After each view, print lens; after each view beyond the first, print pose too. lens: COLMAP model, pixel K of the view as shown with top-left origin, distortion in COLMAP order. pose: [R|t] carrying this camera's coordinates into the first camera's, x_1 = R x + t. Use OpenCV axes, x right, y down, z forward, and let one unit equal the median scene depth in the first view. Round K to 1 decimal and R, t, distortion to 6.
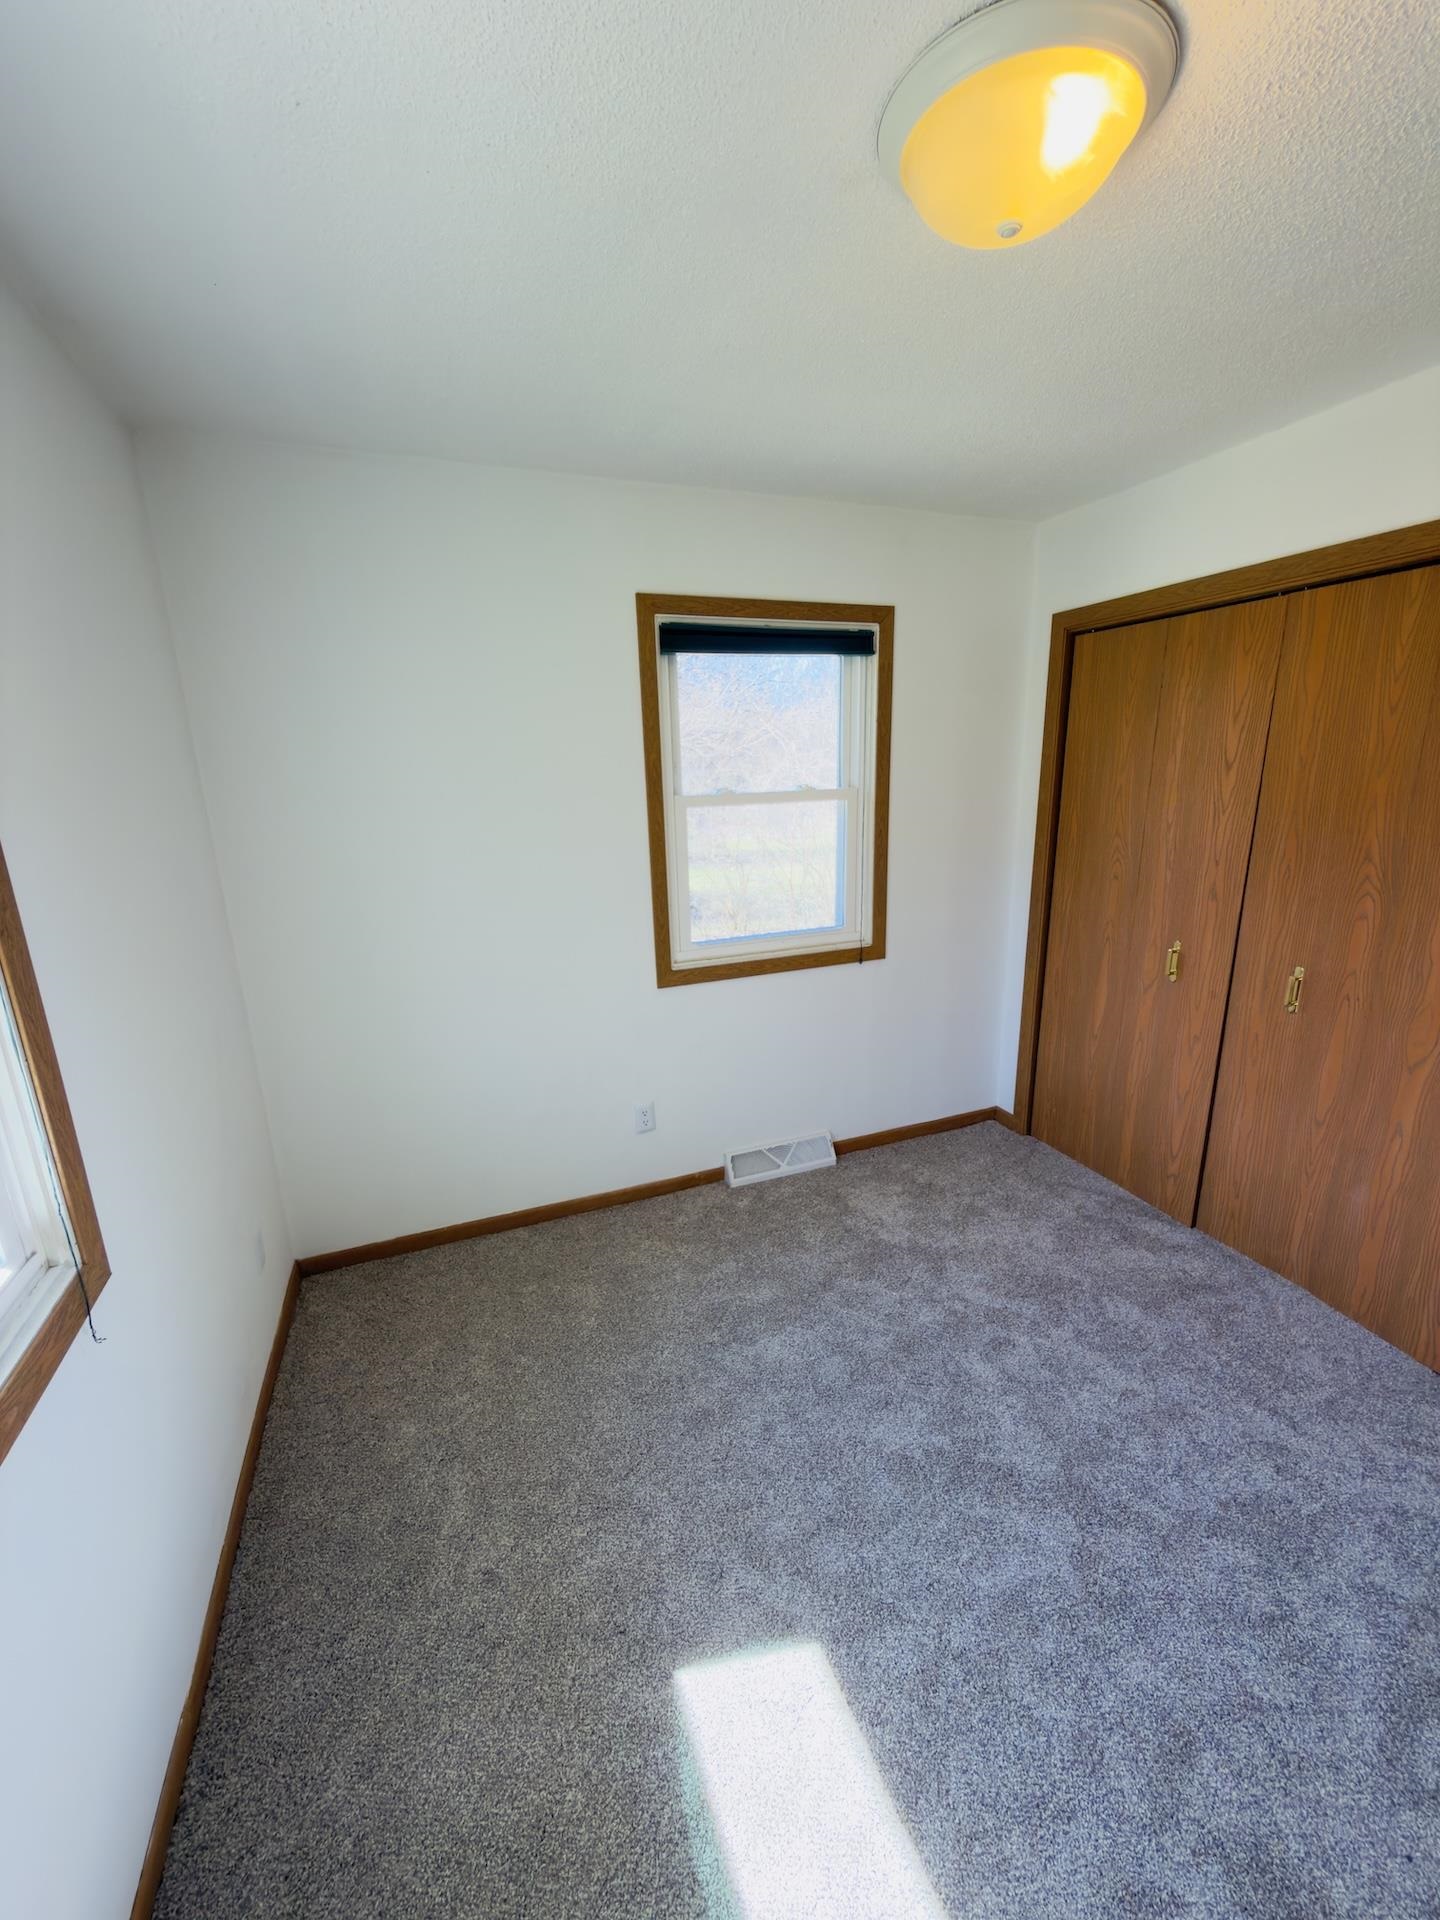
lens RADIAL K [[764.0, 0, 720.0], [0, 764.0, 960.0], [0, 0, 1]] dist [0.000502, 0.000051]
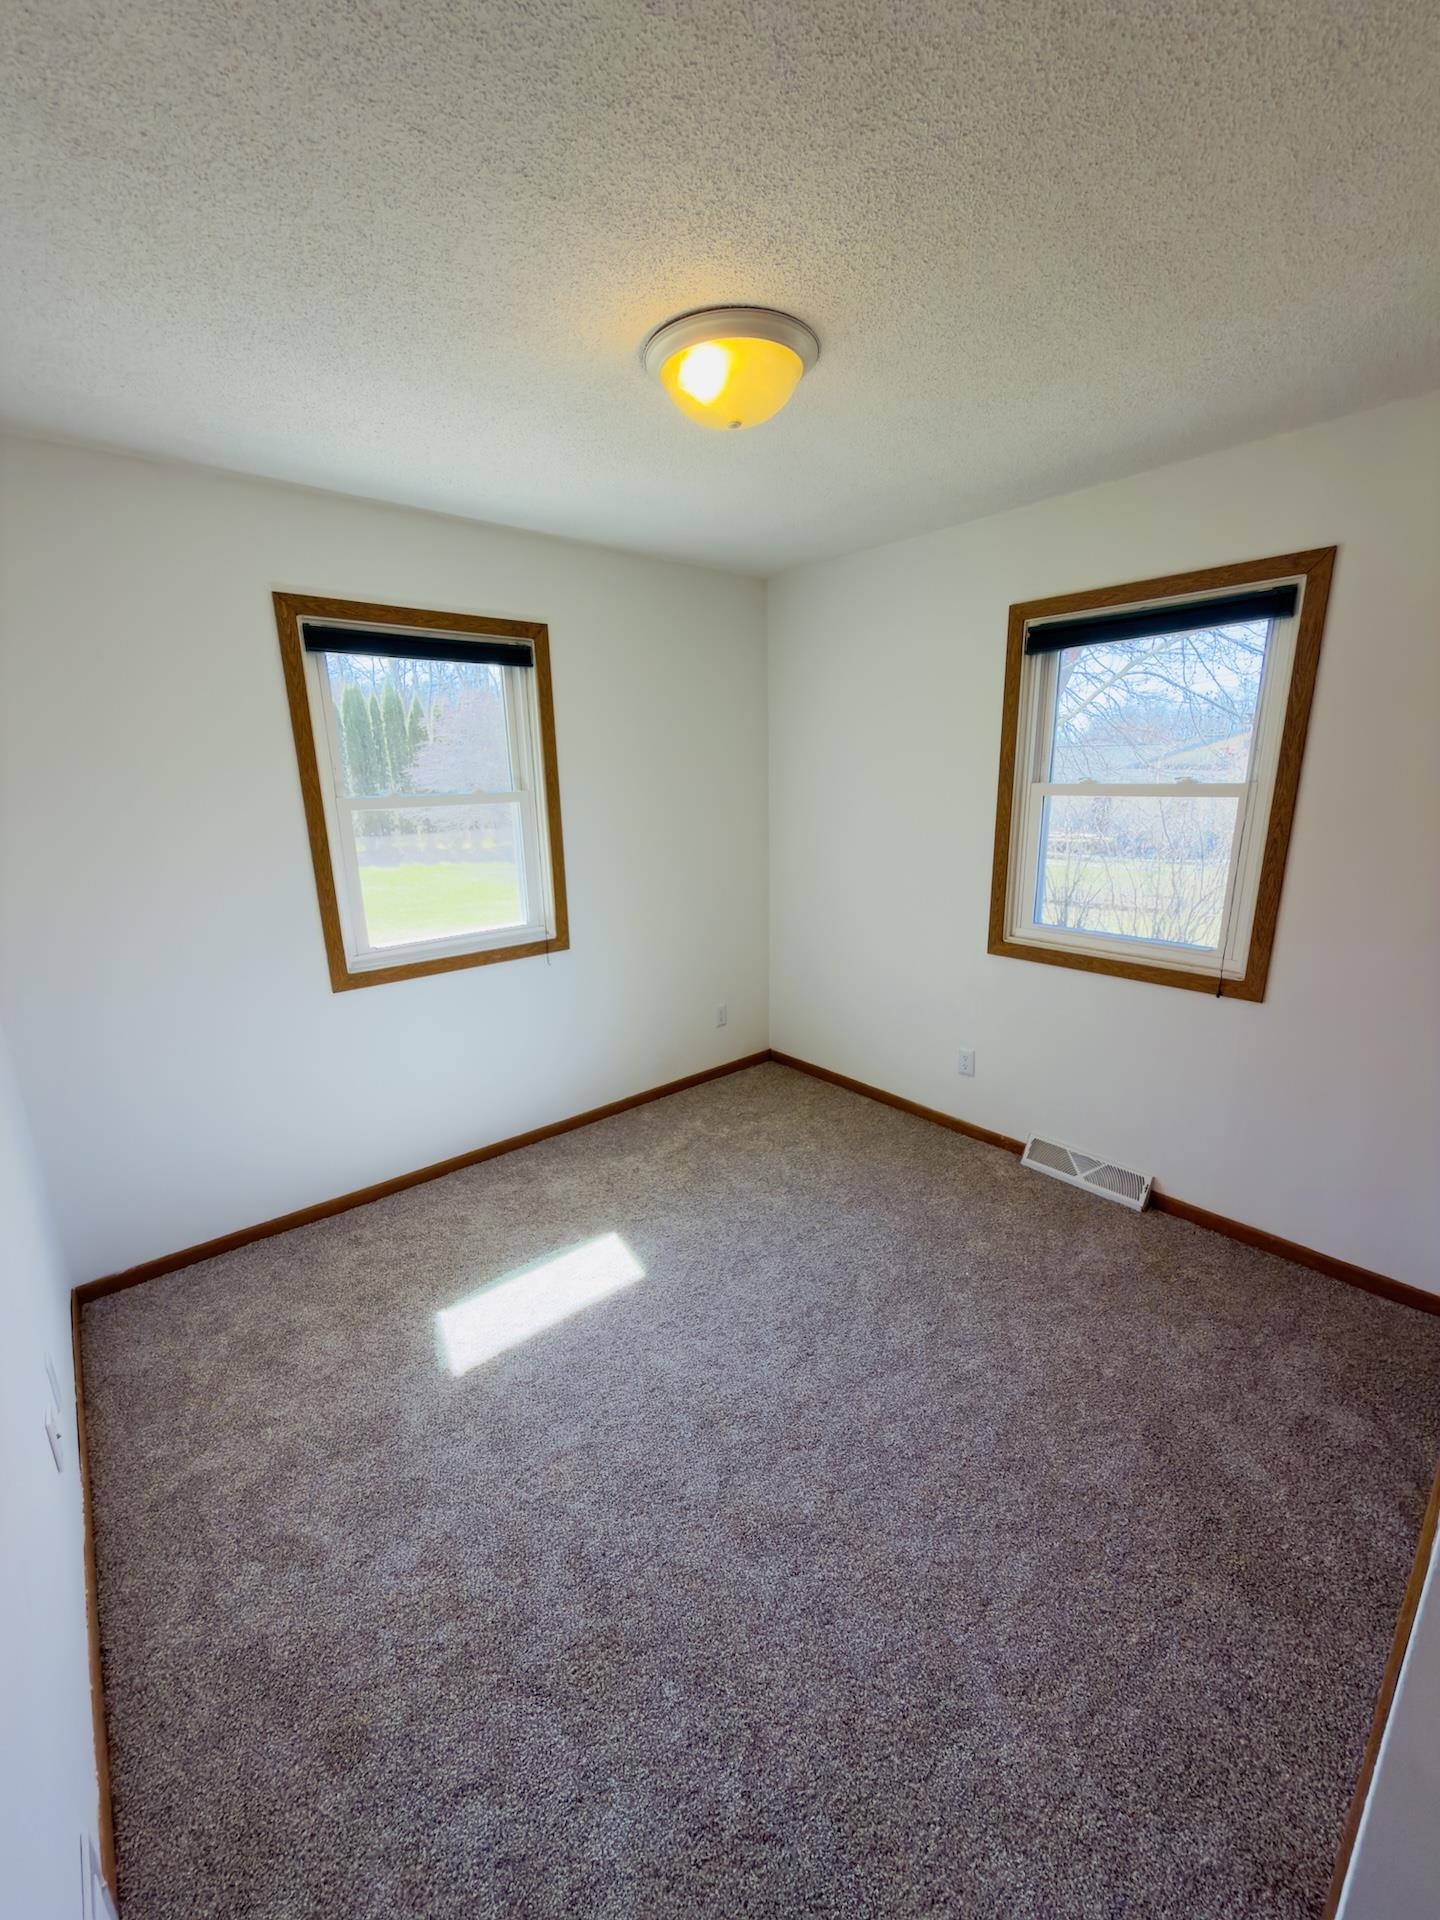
lens RADIAL K [[770.9, 0, 720.0], [0, 770.9, 960.0], [0, 0, 1]] dist [0.000774, 0.000056]
pose [[0.330016, 0.247624, -0.910918, 0.807003], [-0.224924, 0.957815, 0.178885, -0.066171], [0.916787, 0.145852, 0.371791, 0.207530]]
